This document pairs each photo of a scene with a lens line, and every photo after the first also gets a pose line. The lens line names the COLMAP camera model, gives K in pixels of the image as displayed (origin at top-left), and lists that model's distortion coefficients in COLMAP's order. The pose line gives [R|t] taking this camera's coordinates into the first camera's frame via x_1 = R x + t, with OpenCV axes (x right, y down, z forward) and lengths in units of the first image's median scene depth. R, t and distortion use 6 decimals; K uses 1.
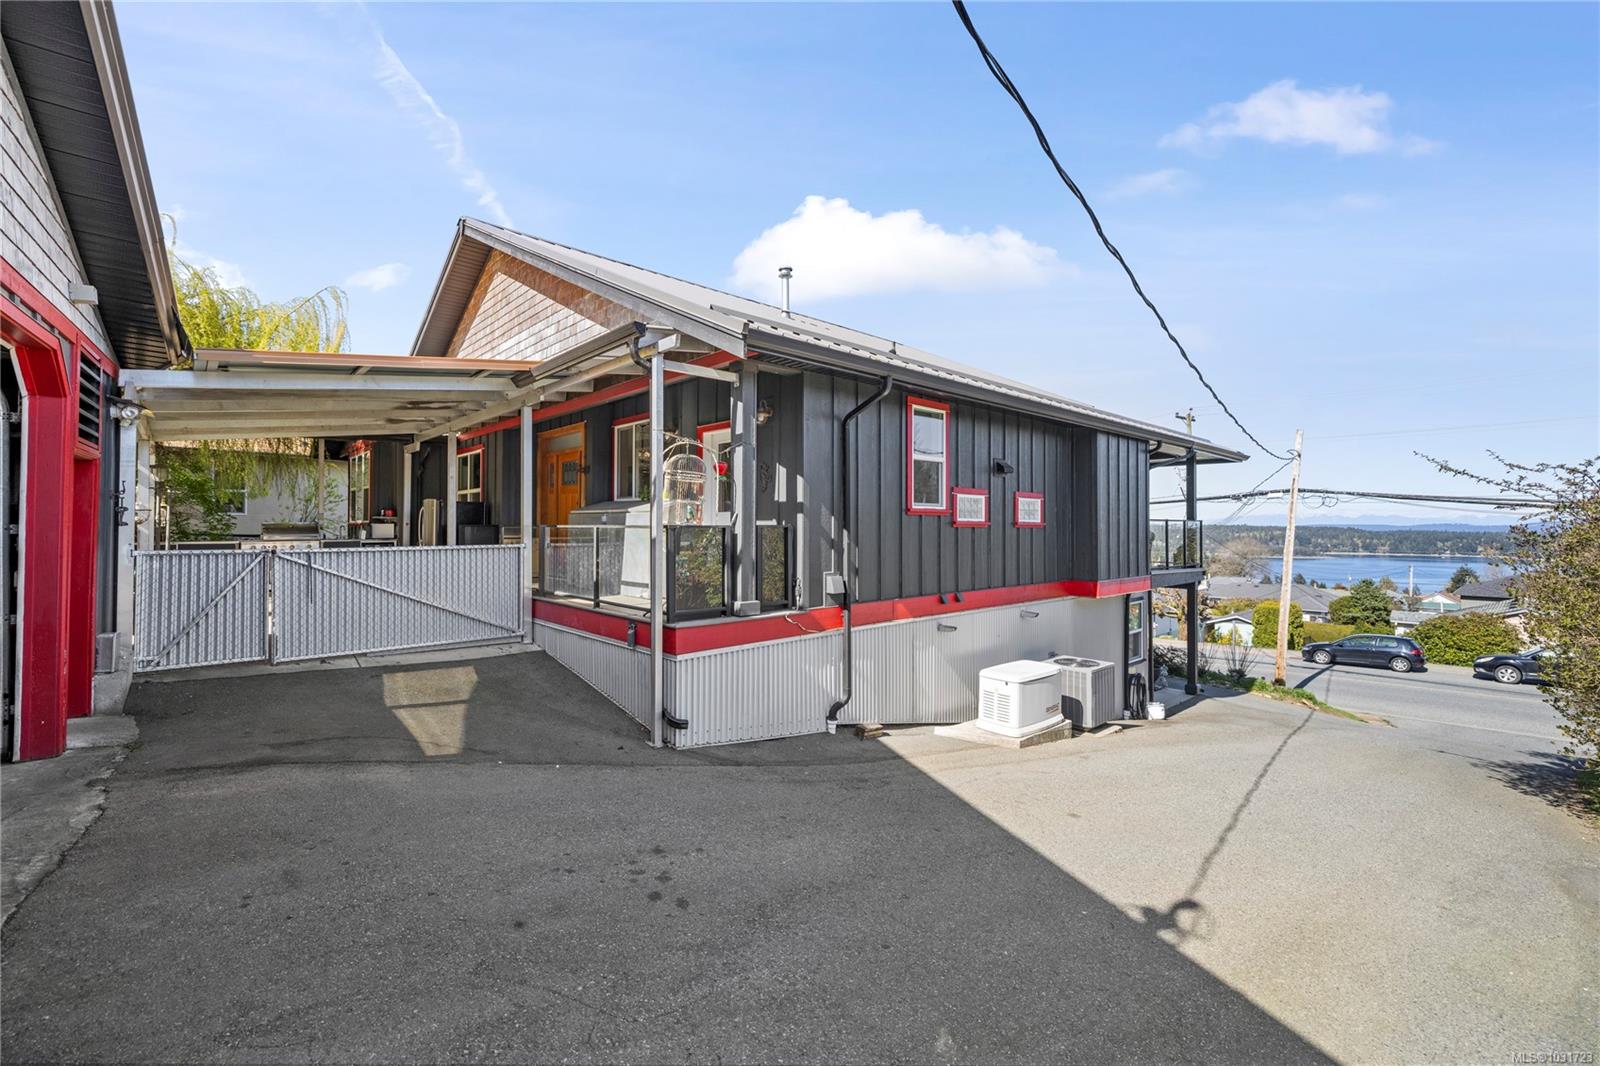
lens RADIAL K [[674.5, 0, 798.3], [0, 674.5, 512.8], [0, 0, 1]] dist [-0.004400, 0.000407]
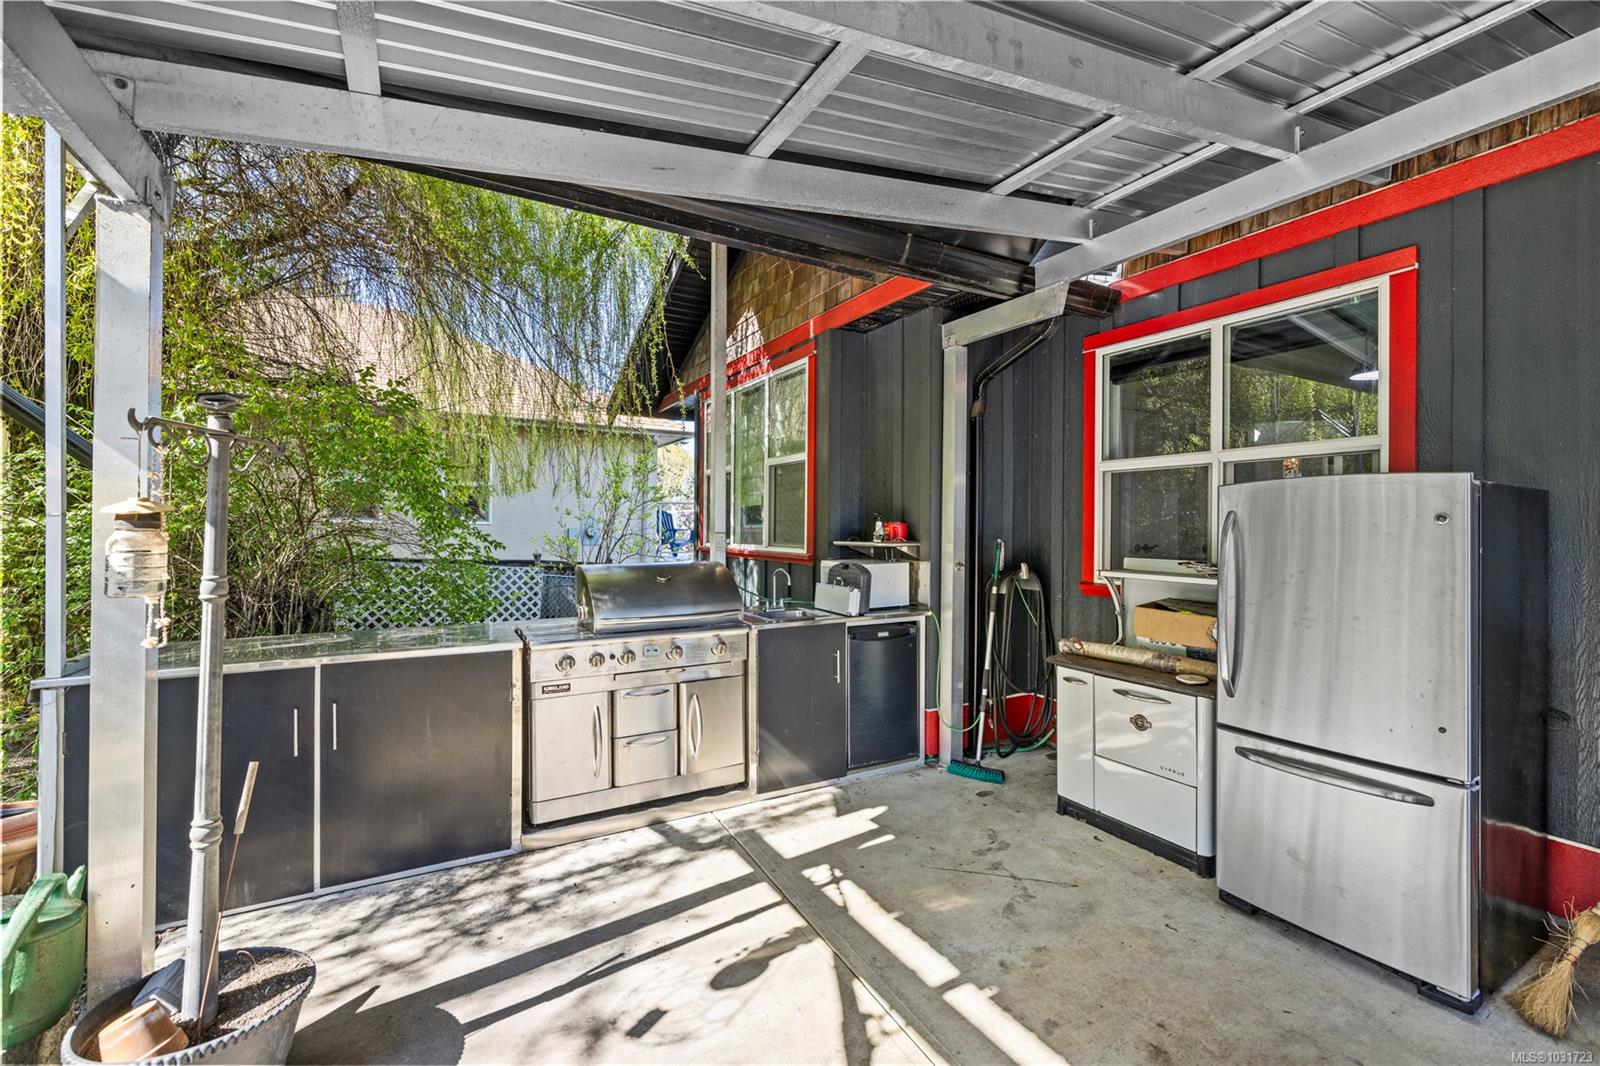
lens RADIAL K [[679.3, 0, 802.5], [0, 679.3, 522.9], [0, 0, 1]] dist [-0.000391, 0.000032]
pose [[0.973248, 0.004098, -0.229721, -1.048596], [-0.001671, 0.999941, 0.010755, -0.013155], [0.229751, -0.010084, 0.973197, 1.209106]]
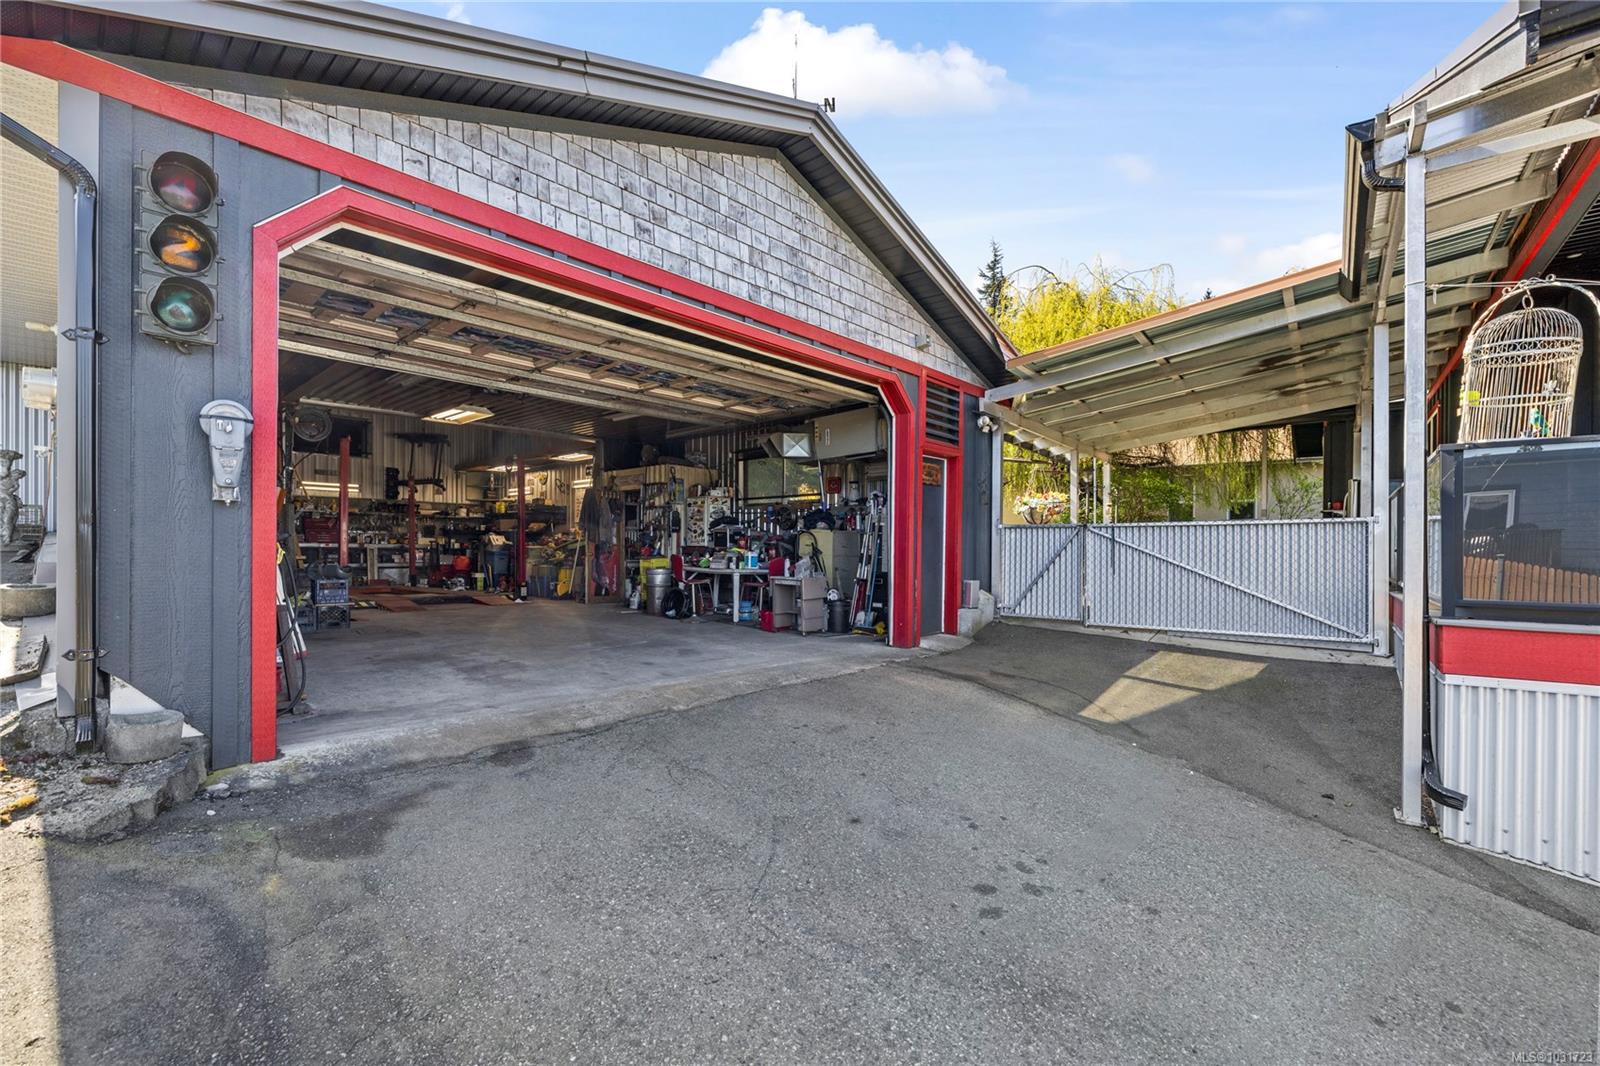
lens RADIAL K [[684.0, 0, 793.2], [0, 684.0, 553.2], [0, 0, 1]] dist [0.000577, 0.000124]
pose [[0.160725, 0.004691, -0.986988, 0.248591], [0.012395, 0.999900, 0.006770, 0.084510], [0.986921, -0.013322, 0.160651, 0.316065]]
